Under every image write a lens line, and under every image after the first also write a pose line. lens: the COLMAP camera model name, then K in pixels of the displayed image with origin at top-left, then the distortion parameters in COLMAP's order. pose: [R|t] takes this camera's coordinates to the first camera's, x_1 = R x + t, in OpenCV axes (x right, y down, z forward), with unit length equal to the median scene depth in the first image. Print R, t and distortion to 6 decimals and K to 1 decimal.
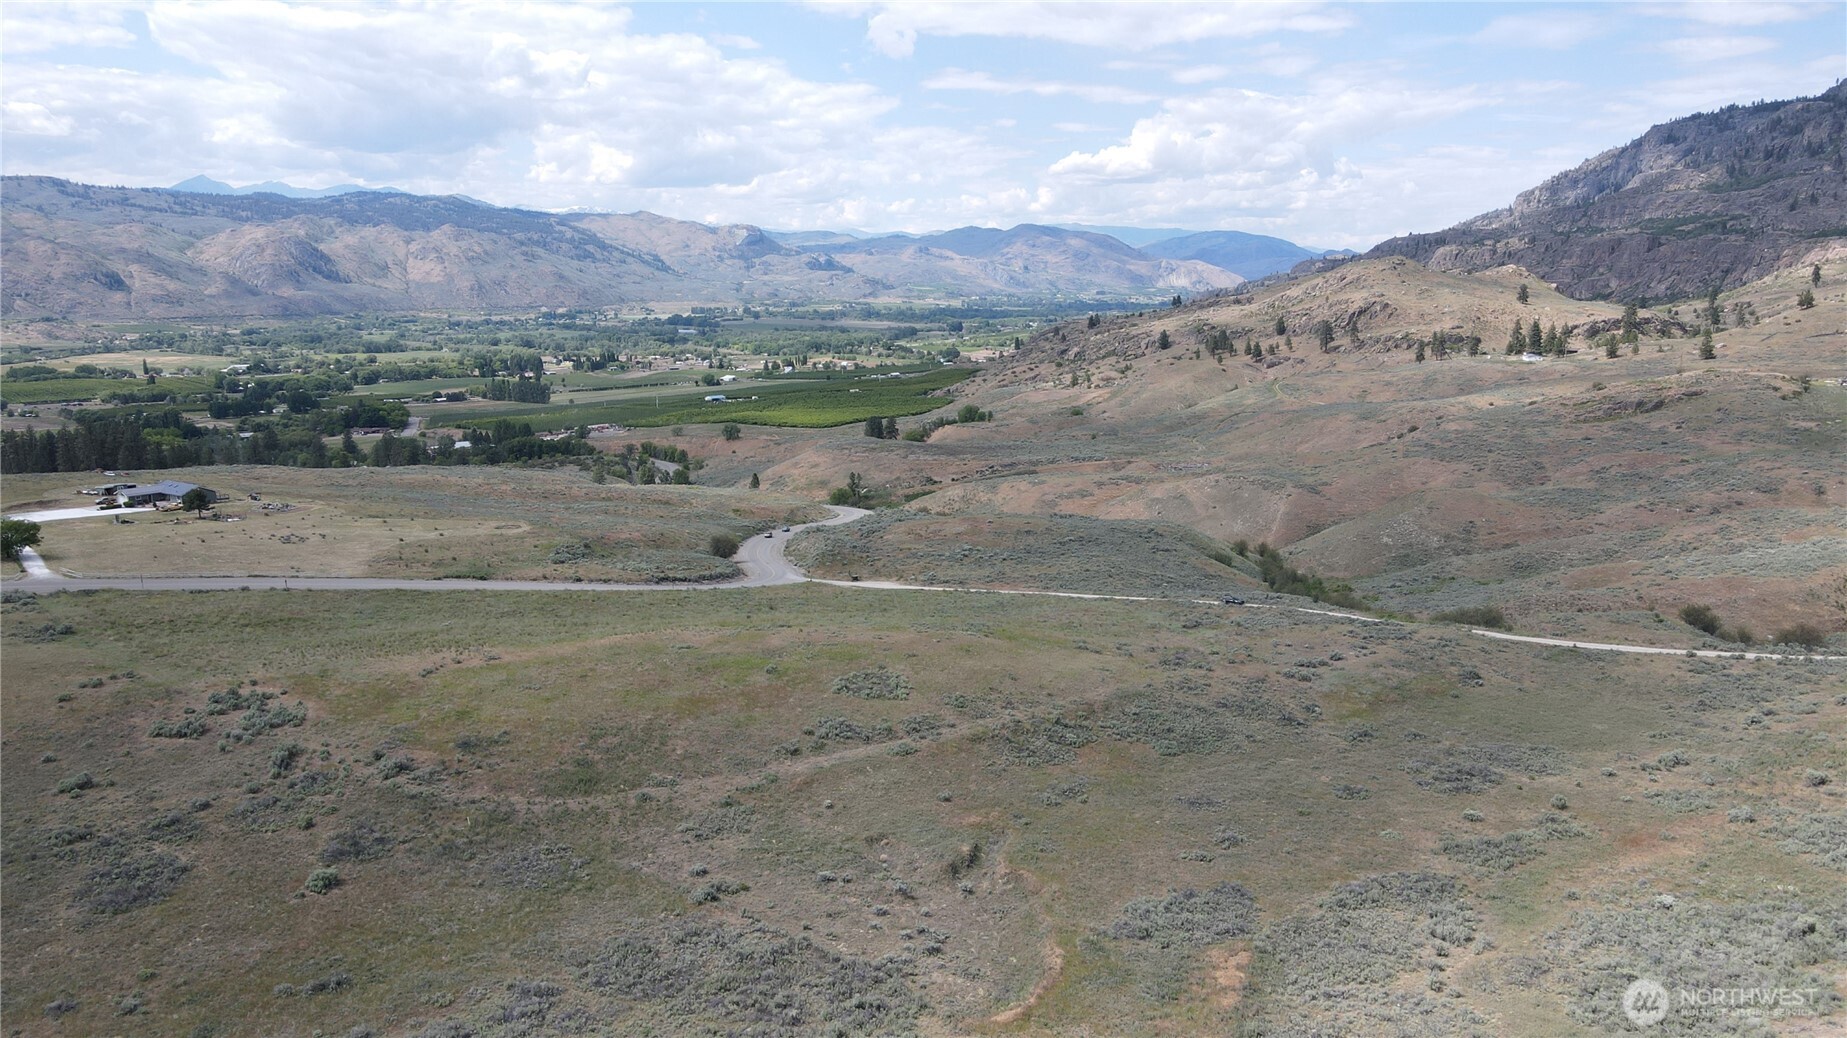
lens RADIAL K [[1371.4, 0, 912.3], [0, 1371.4, 516.8], [0, 0, 1]] dist [0.001323, 0.029573]
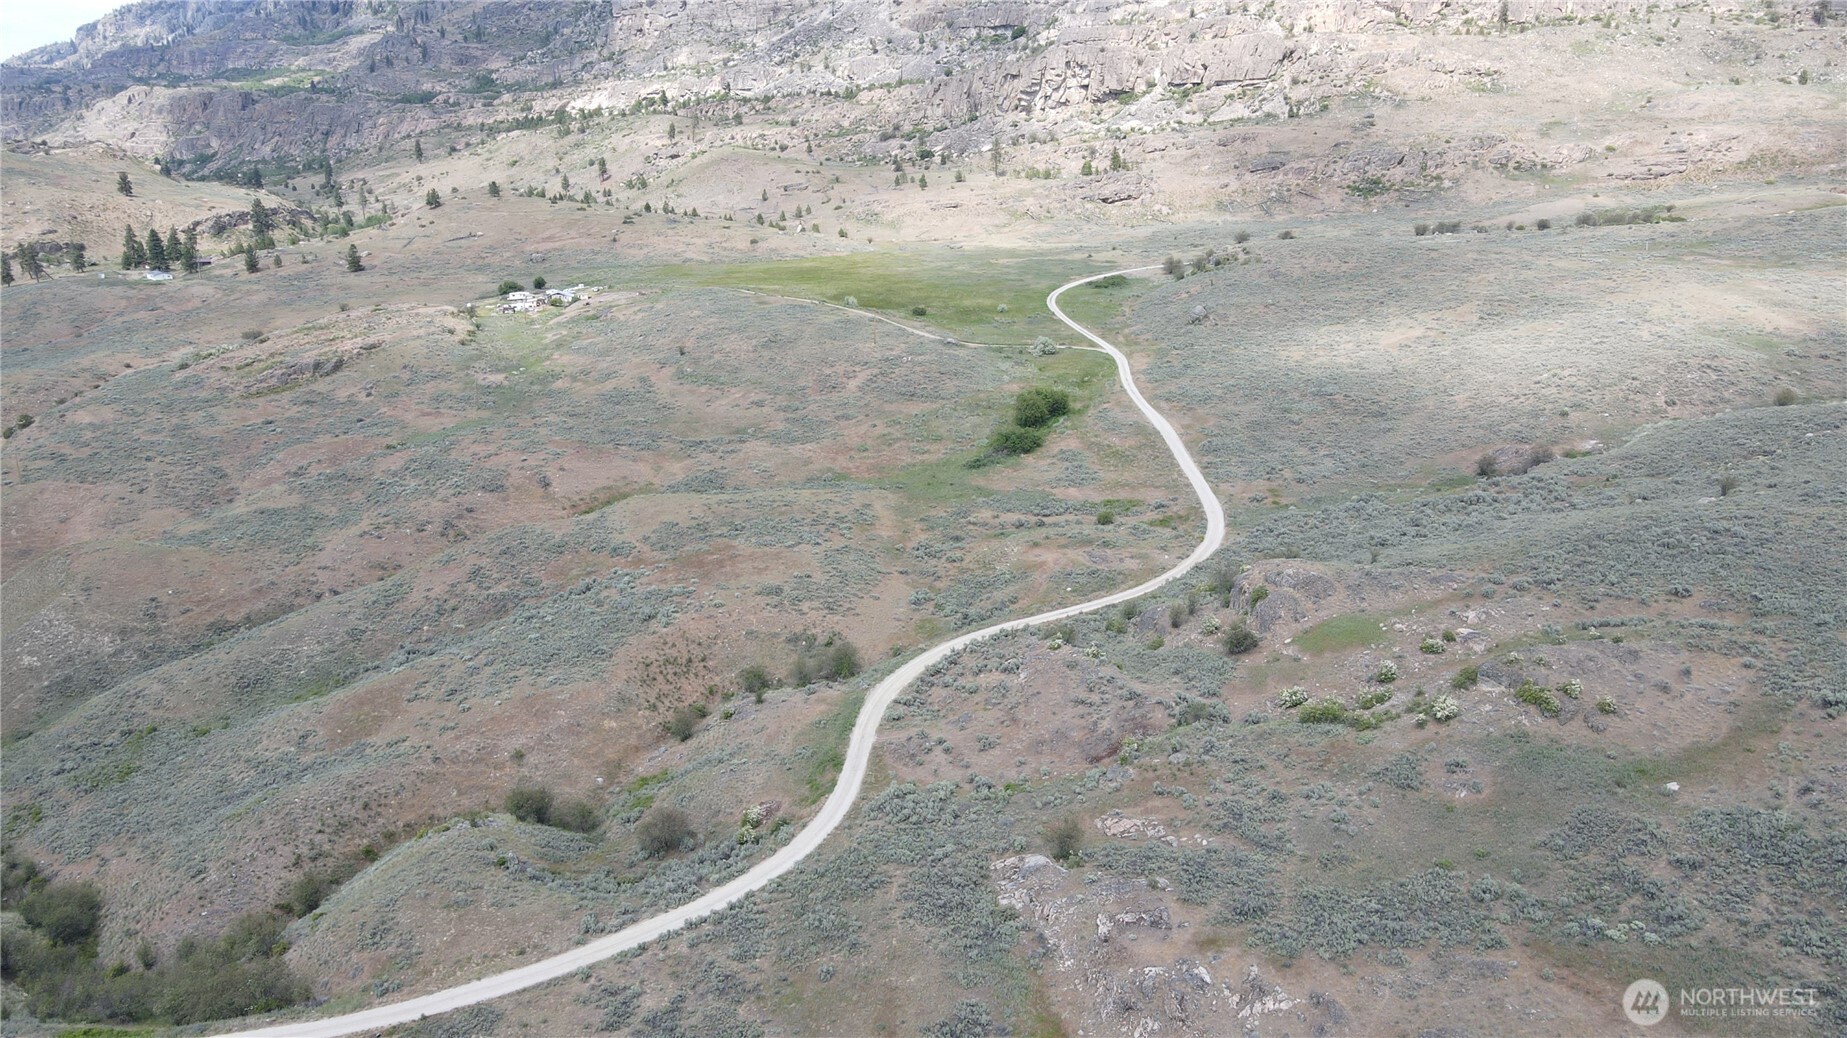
lens RADIAL K [[1371.4, 0, 908.2], [0, 1371.4, 509.6], [0, 0, 1]] dist [0.001323, 0.029573]
pose [[0.602276, -0.216867, 0.768266, 0.059373], [0.131630, 0.976198, 0.172372, -0.067546], [-0.787361, -0.002689, 0.616487, 0.142175]]
